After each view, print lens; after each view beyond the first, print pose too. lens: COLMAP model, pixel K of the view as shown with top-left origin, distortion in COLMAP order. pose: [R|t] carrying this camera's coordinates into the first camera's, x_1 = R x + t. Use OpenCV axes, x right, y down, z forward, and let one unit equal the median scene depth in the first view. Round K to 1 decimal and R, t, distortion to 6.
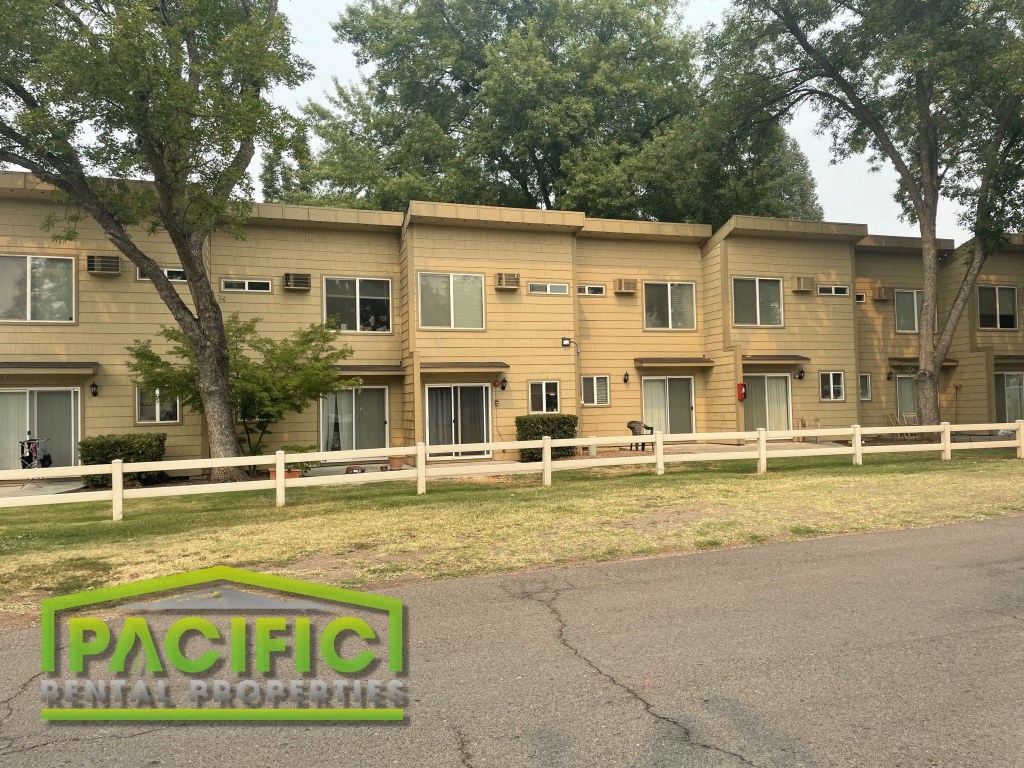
lens RADIAL K [[763.1, 0, 512.0], [0, 763.1, 384.0], [0, 0, 1]] dist [0.006083, -0.000500]
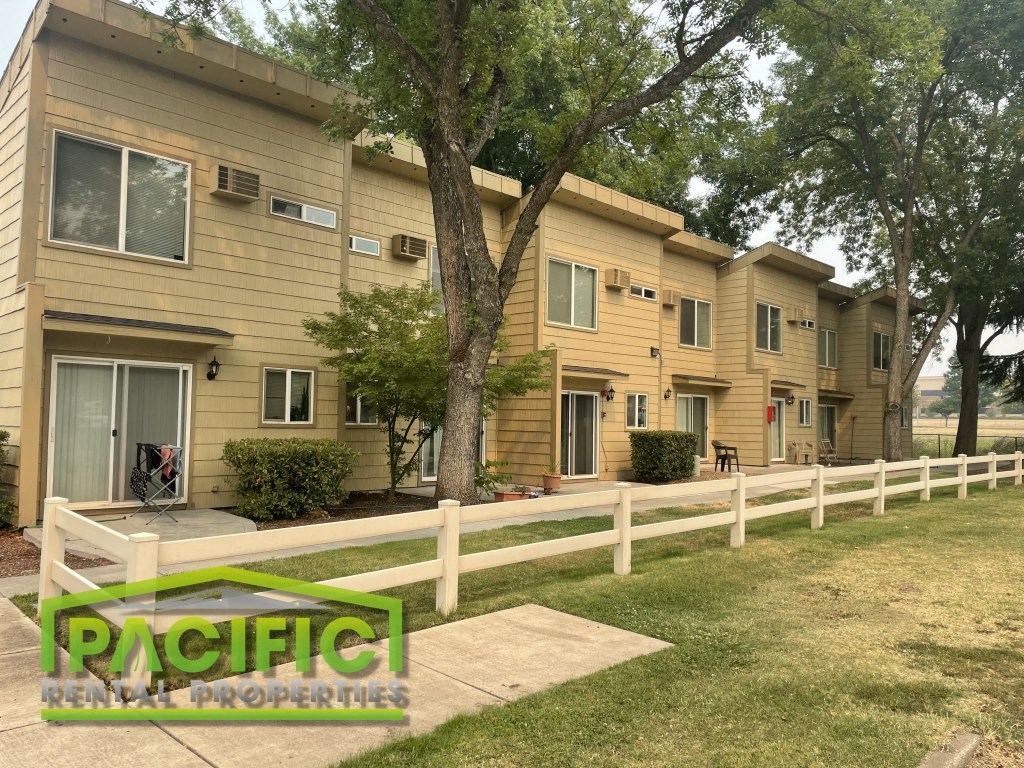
lens RADIAL K [[763.1, 0, 512.0], [0, 763.1, 384.0], [0, 0, 1]] dist [0.006083, -0.000500]
pose [[0.899006, 0.063312, 0.433335, -0.490169], [-0.057295, 0.997994, -0.026945, 0.018315], [-0.434171, -0.000604, 0.900830, 0.245705]]
